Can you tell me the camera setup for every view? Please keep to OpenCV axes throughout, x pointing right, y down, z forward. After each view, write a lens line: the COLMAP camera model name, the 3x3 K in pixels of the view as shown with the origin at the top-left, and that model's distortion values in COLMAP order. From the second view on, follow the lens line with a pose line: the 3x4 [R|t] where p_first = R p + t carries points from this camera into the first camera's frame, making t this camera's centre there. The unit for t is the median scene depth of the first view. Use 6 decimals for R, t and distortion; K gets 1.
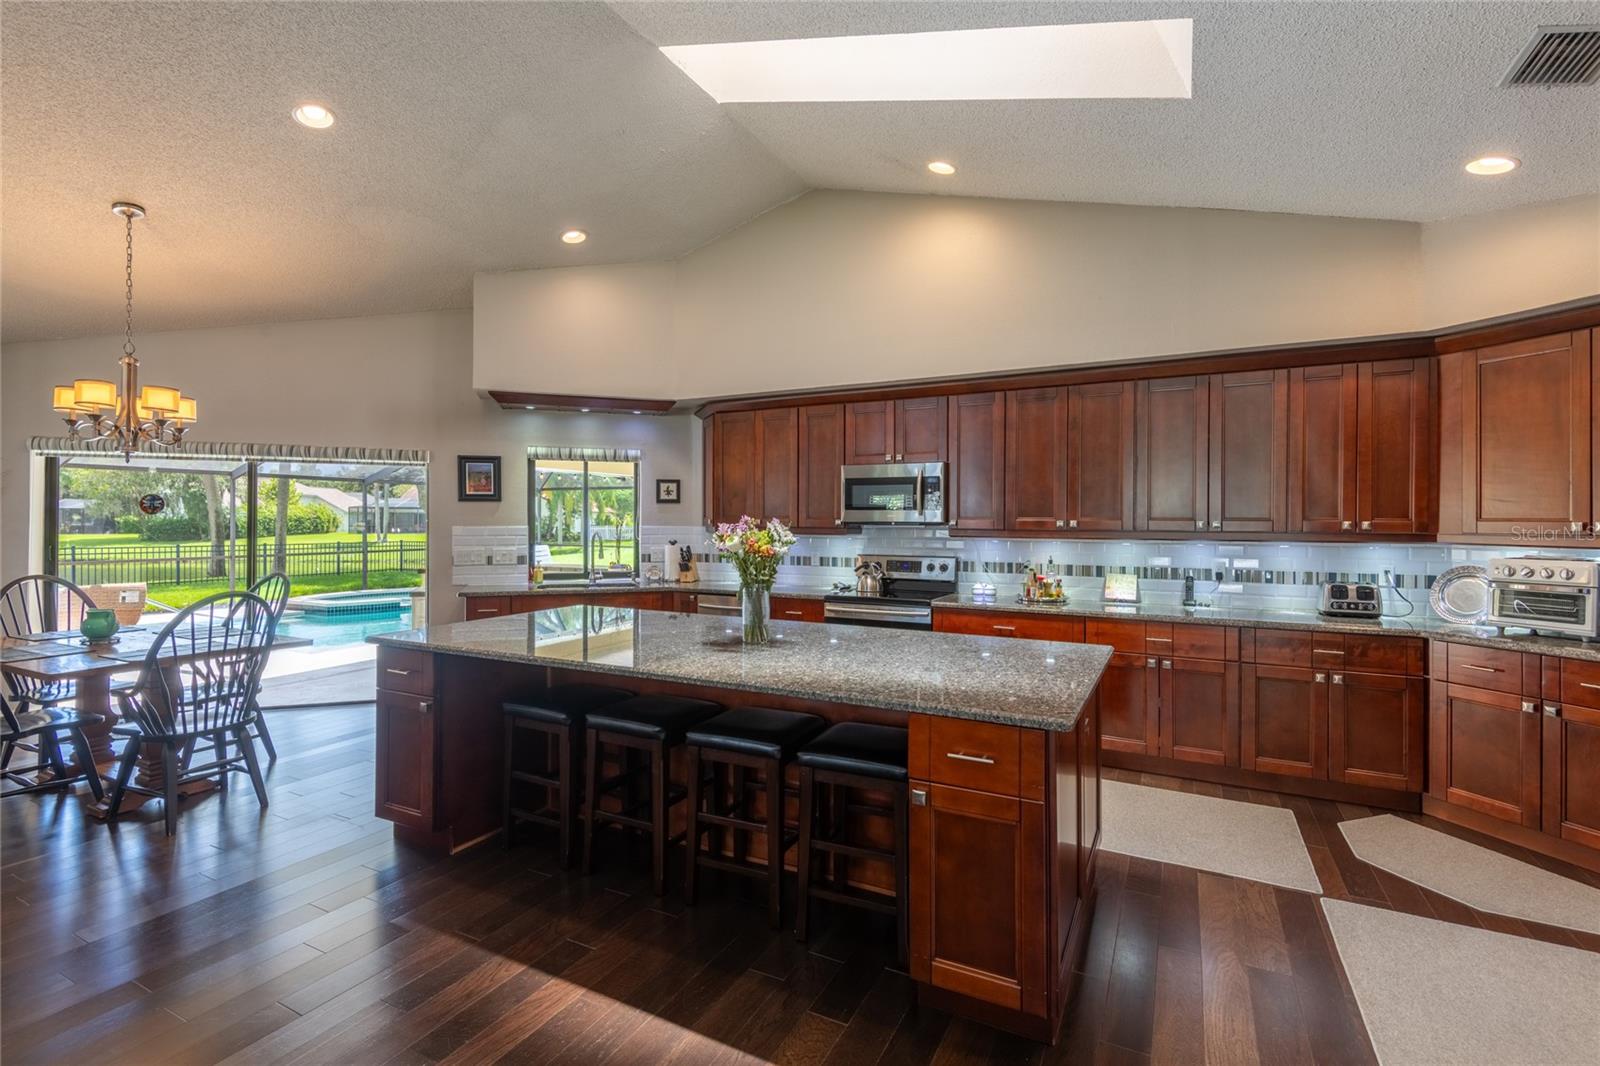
lens RADIAL K [[732.9, 0, 802.7], [0, 732.9, 521.0], [0, 0, 1]] dist [0.001312, -0.000052]
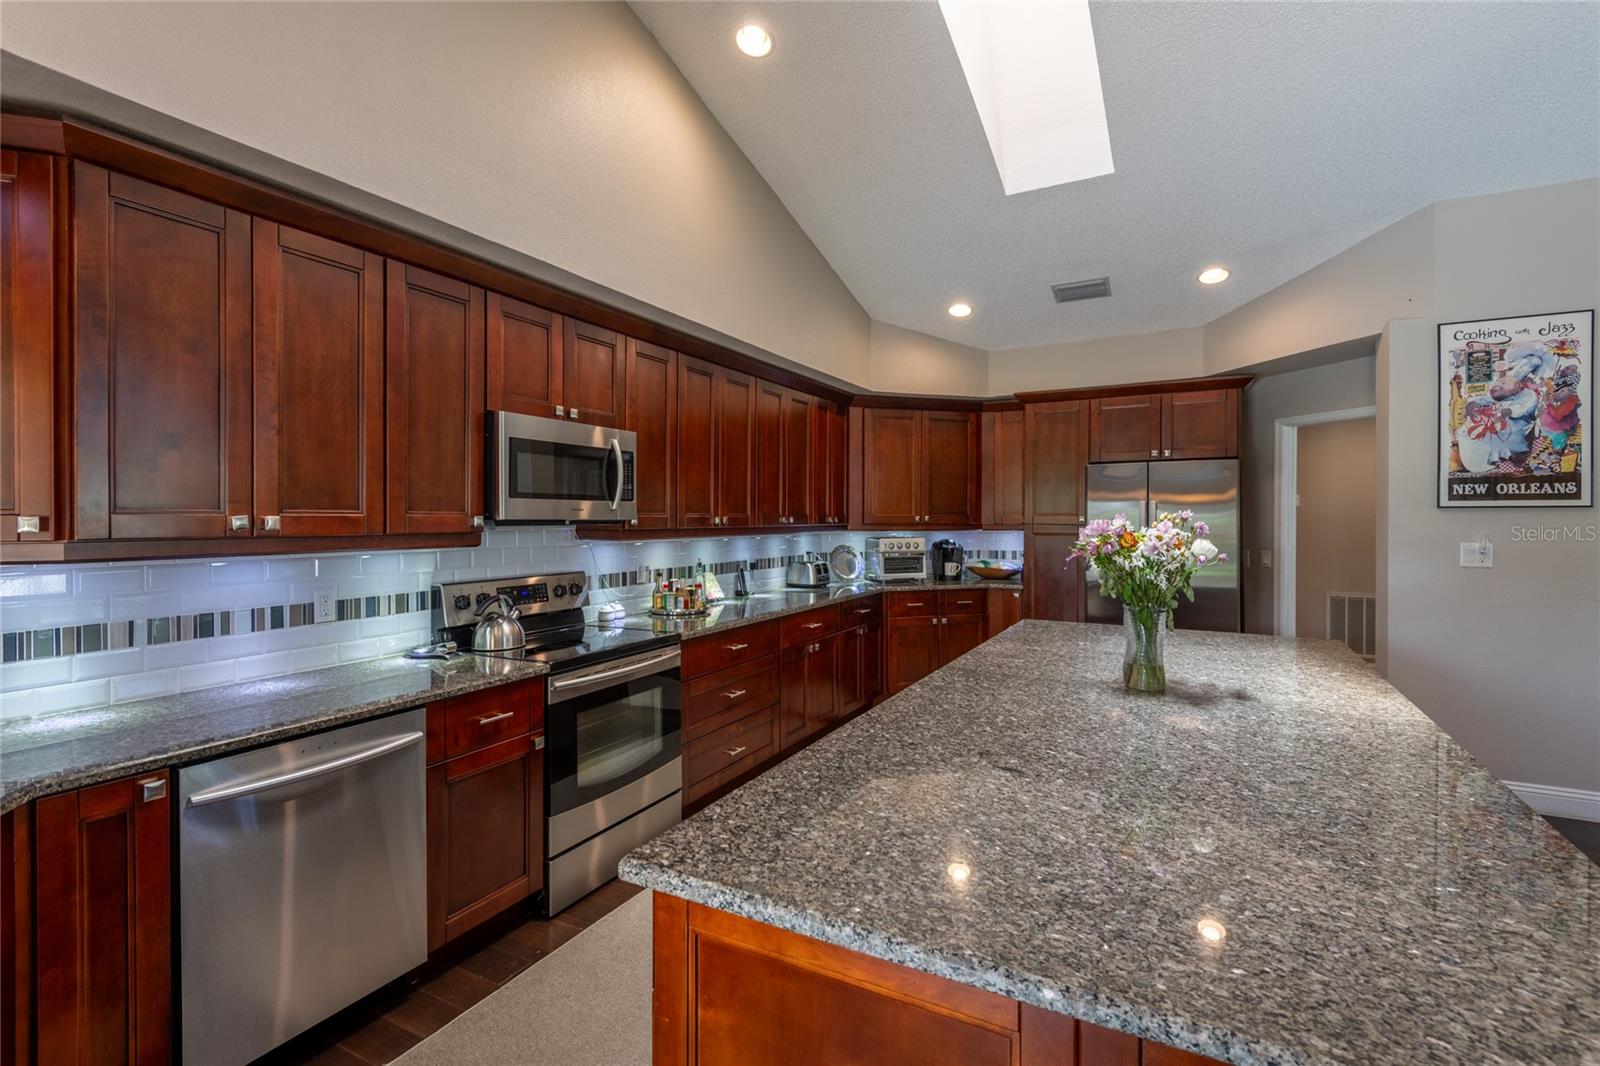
lens RADIAL K [[732.9, 0, 801.1], [0, 732.9, 527.7], [0, 0, 1]] dist [0.001312, -0.000052]
pose [[0.007439, -0.017573, 0.999818, -0.467404], [0.003780, 0.999839, 0.017546, -0.002060], [-0.999965, 0.003649, 0.007504, 0.797510]]
